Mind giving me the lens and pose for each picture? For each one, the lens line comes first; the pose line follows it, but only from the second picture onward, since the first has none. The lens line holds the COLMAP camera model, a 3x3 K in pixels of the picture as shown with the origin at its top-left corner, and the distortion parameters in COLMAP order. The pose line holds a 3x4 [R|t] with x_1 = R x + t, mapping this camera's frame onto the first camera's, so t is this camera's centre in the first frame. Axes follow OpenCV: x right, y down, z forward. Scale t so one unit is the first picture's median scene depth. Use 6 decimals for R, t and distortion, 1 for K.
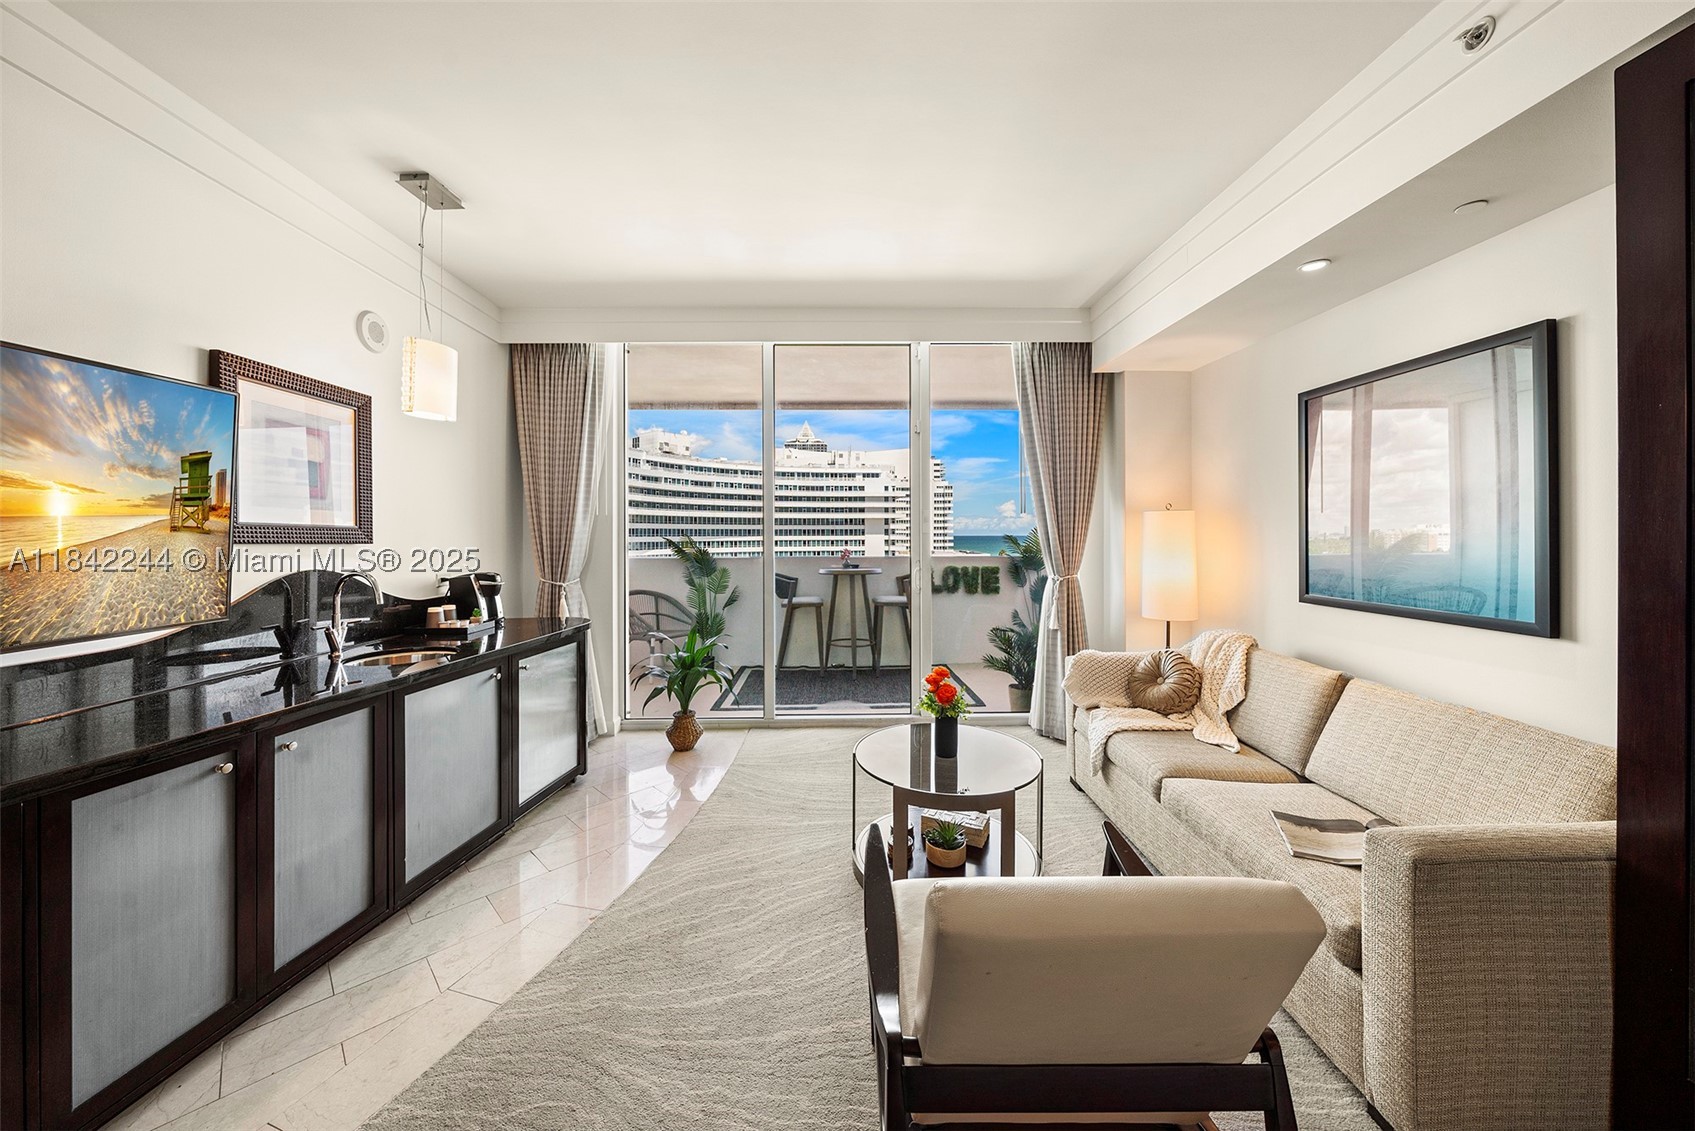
lens RADIAL K [[590.3, 0, 835.0], [0, 590.3, 536.7], [0, 0, 1]] dist [-0.008391, -0.000043]
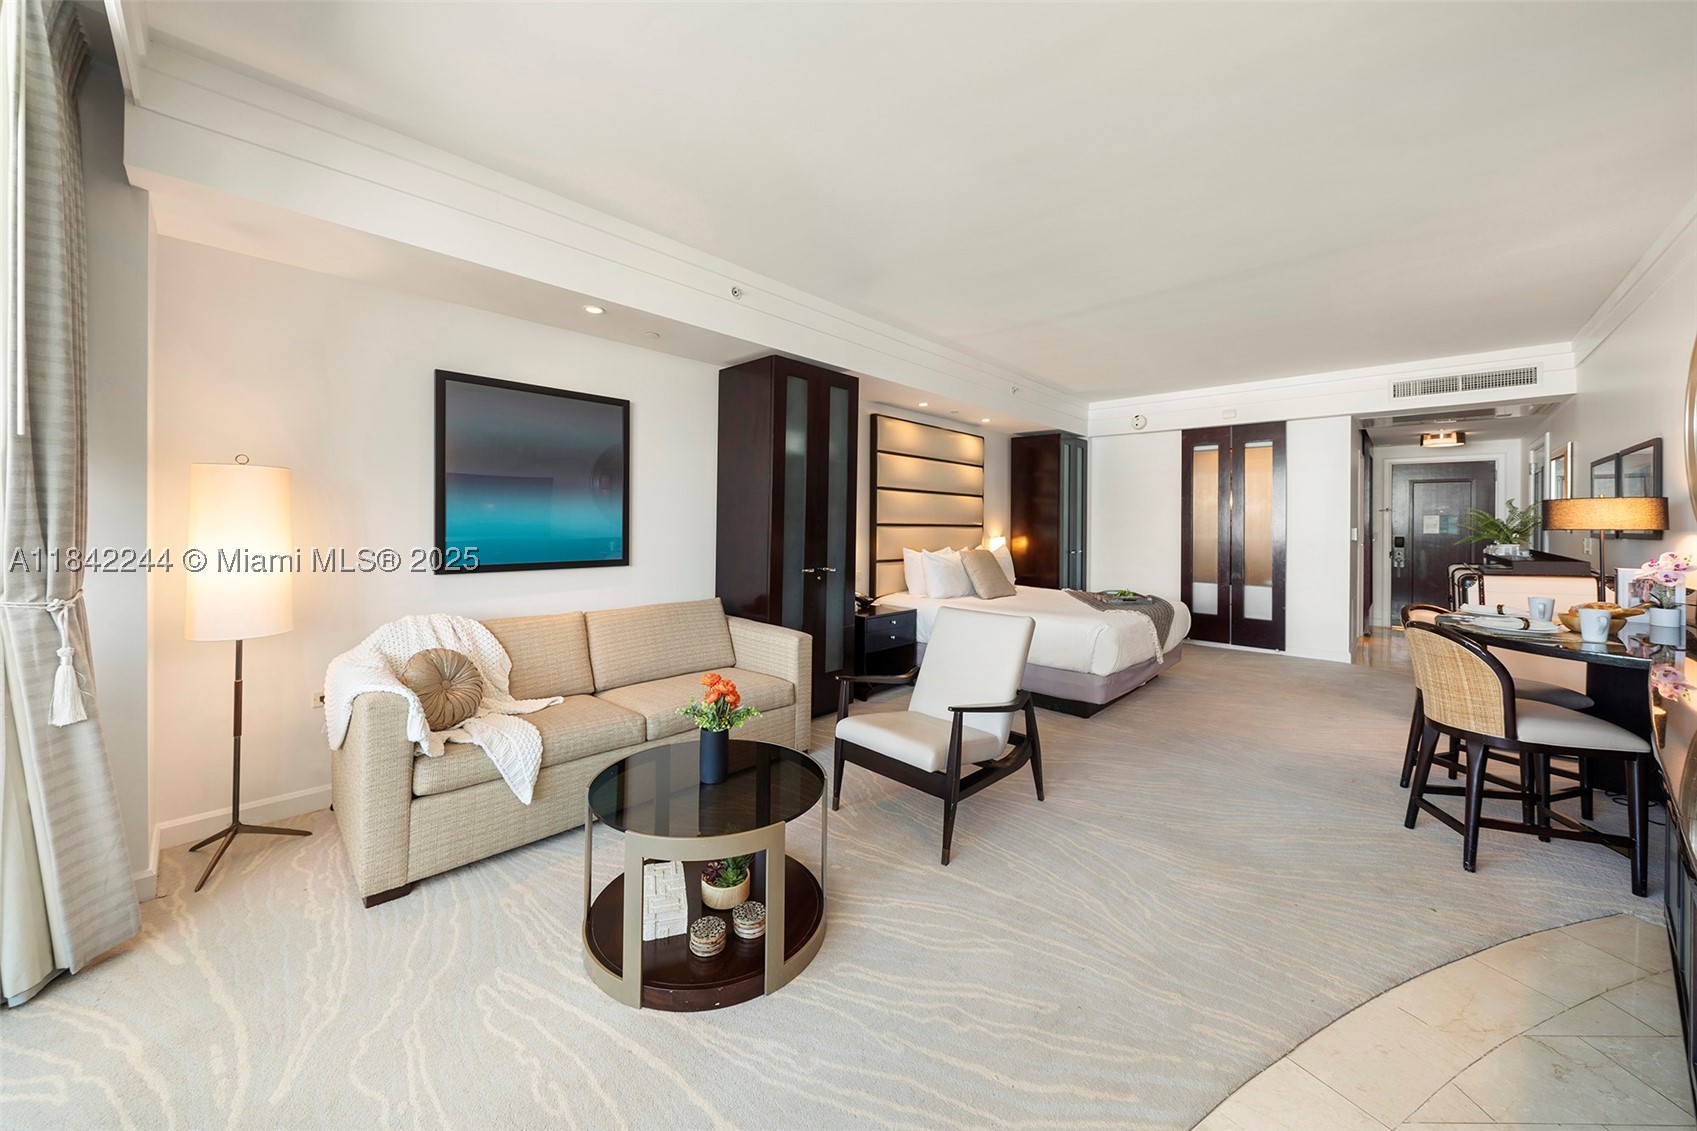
lens RADIAL K [[601.4, 0, 839.7], [0, 601.4, 525.6], [0, 0, 1]] dist [-0.002347, -0.000188]
pose [[-0.716164, -0.006544, 0.697902, -0.318906], [-0.004804, 0.999979, 0.004447, 0.013923], [-0.697916, -0.000168, -0.716180, 0.922854]]
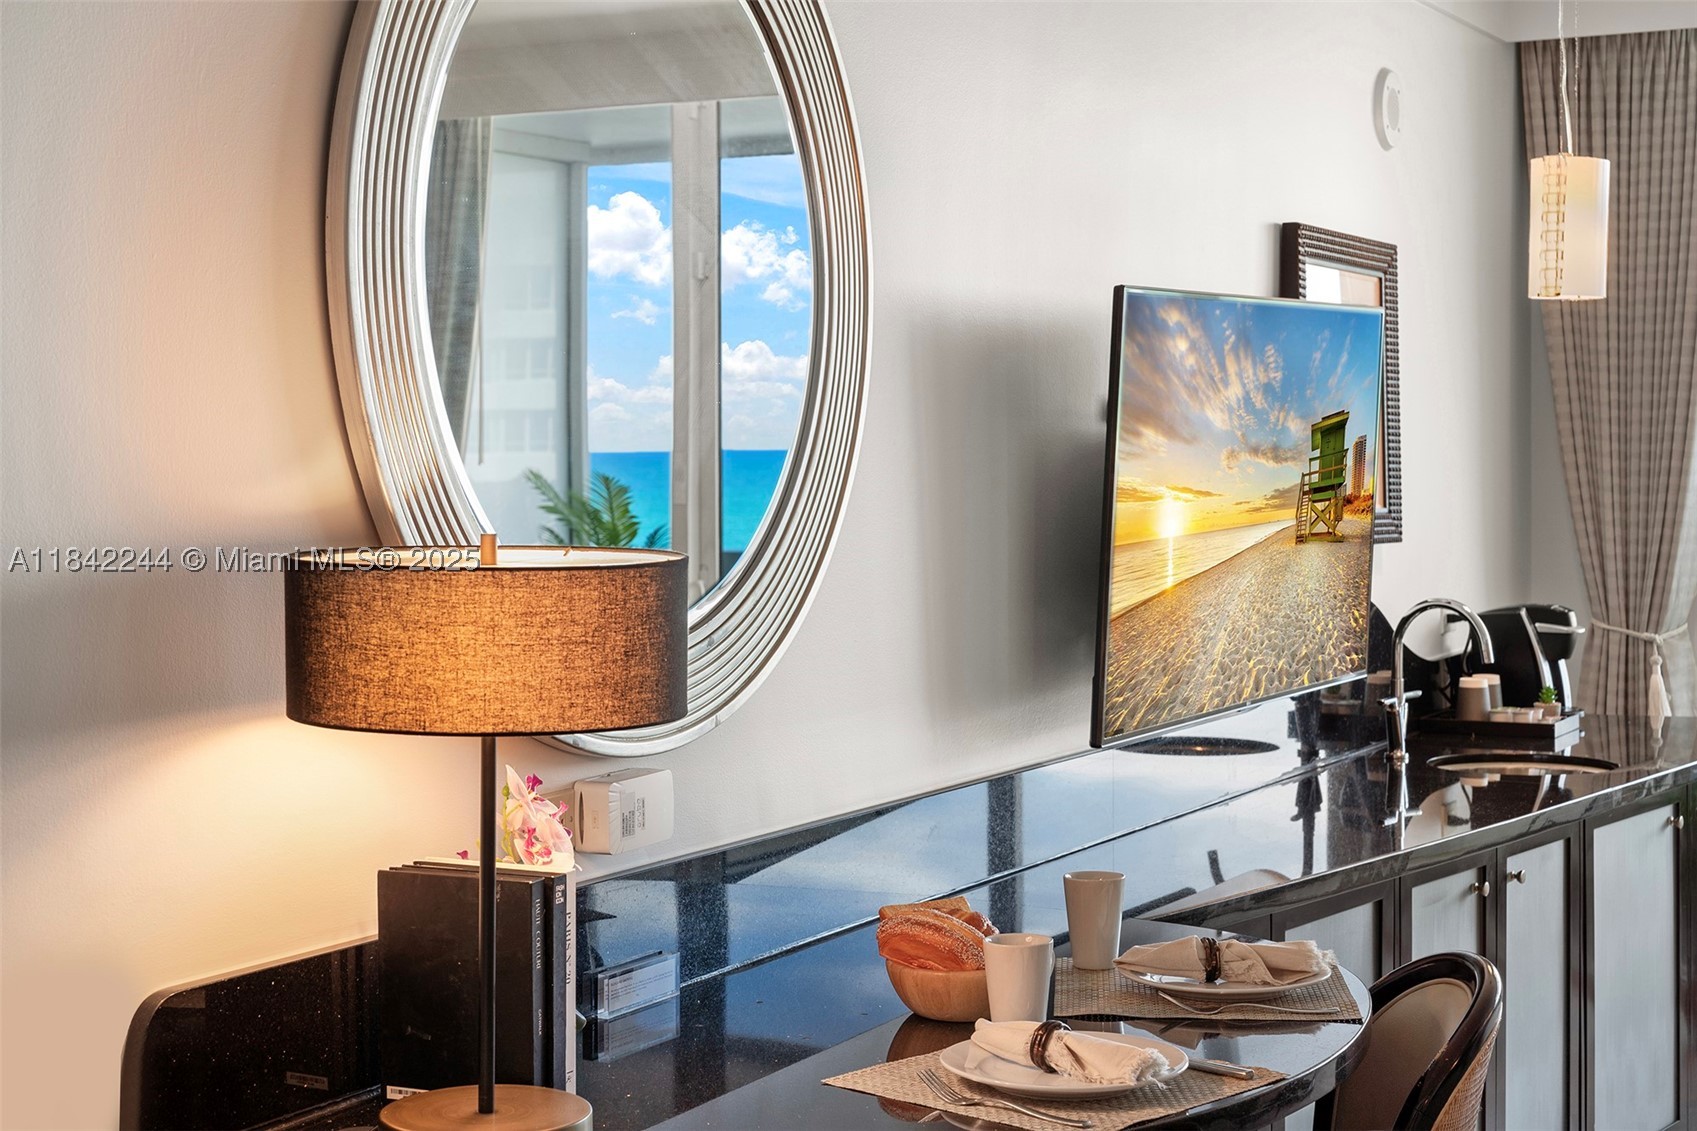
lens RADIAL K [[2720.5, 0, 845.3], [0, 2720.5, 440.7], [0, 0, 1]] dist [0.009722, -0.020135]
pose [[0.881862, 0.002539, -0.471500, -0.079996], [-0.001970, 0.999997, 0.001700, -0.052871], [0.471503, -0.000571, 0.881864, -0.860981]]
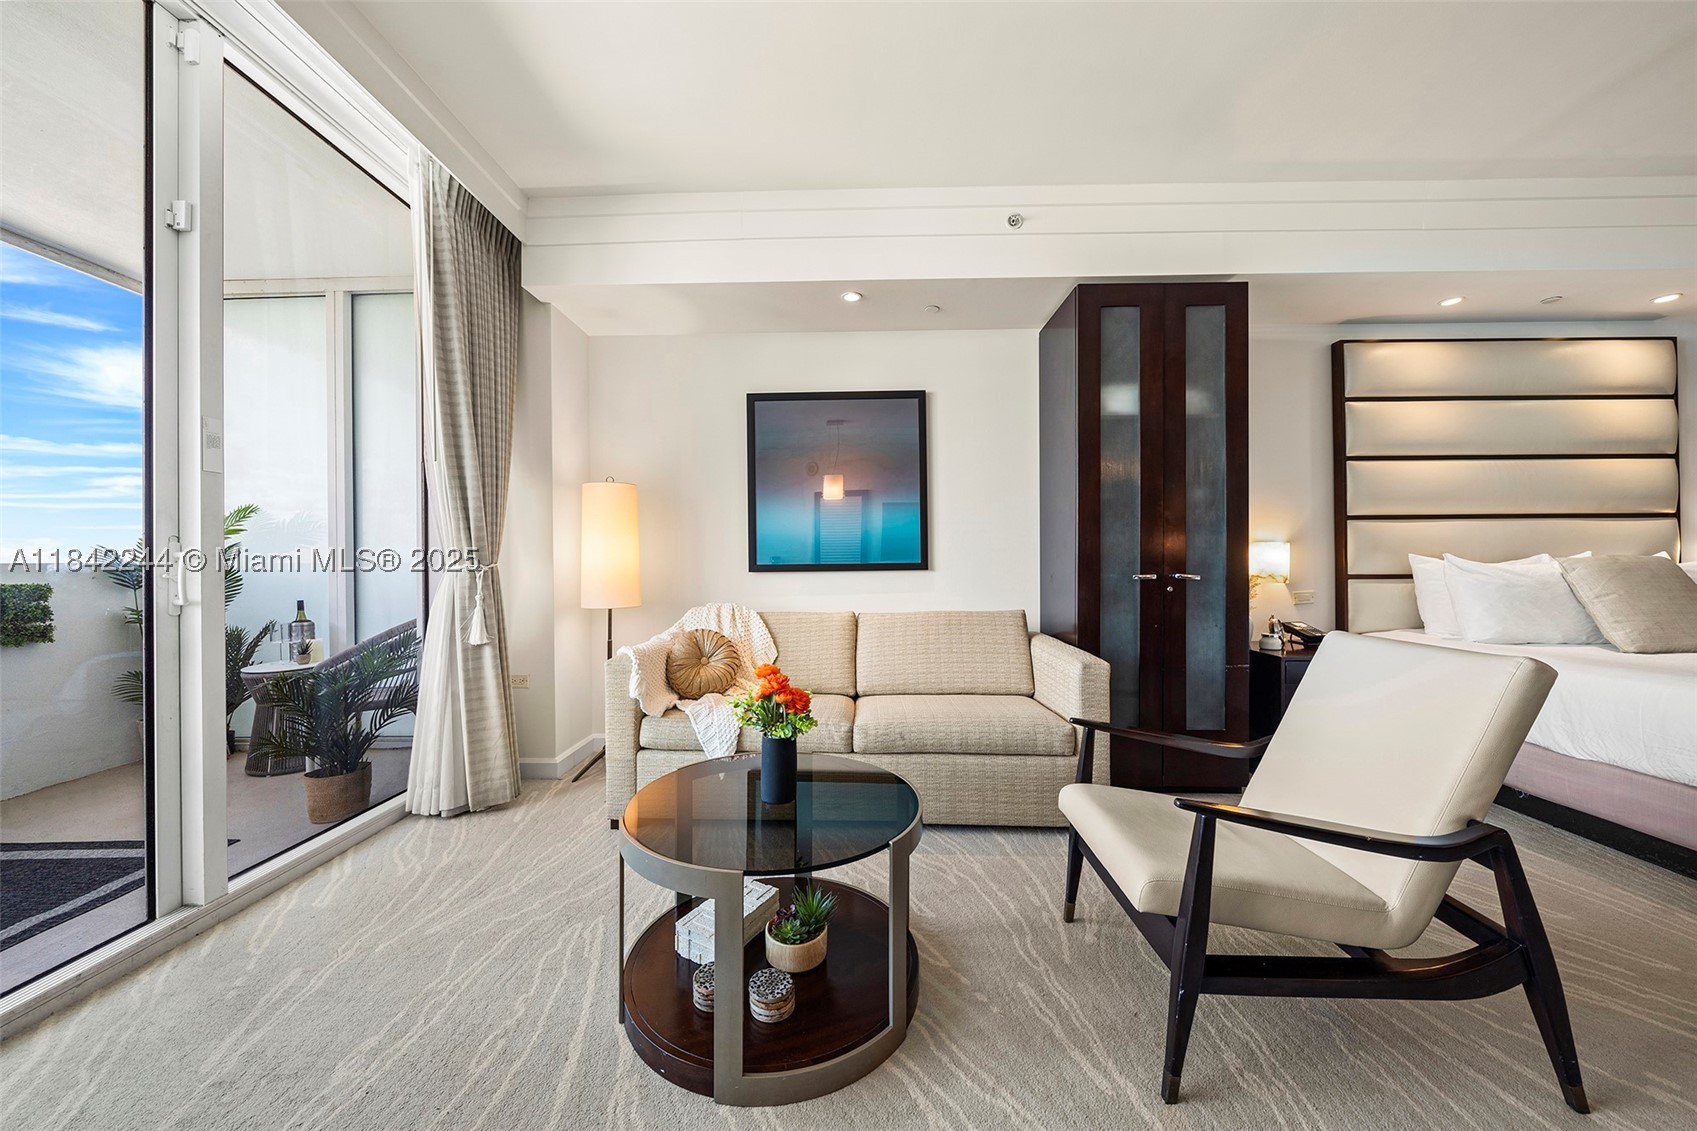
lens RADIAL K [[601.5, 0, 848.5], [0, 601.5, 565.5], [0, 0, 1]] dist [-0.005515, 0.000057]
pose [[0.027603, 0.003495, 0.999613, -0.291652], [0.015021, 0.999880, -0.003911, 0.077803], [-0.999506, 0.015123, 0.027547, 0.567565]]
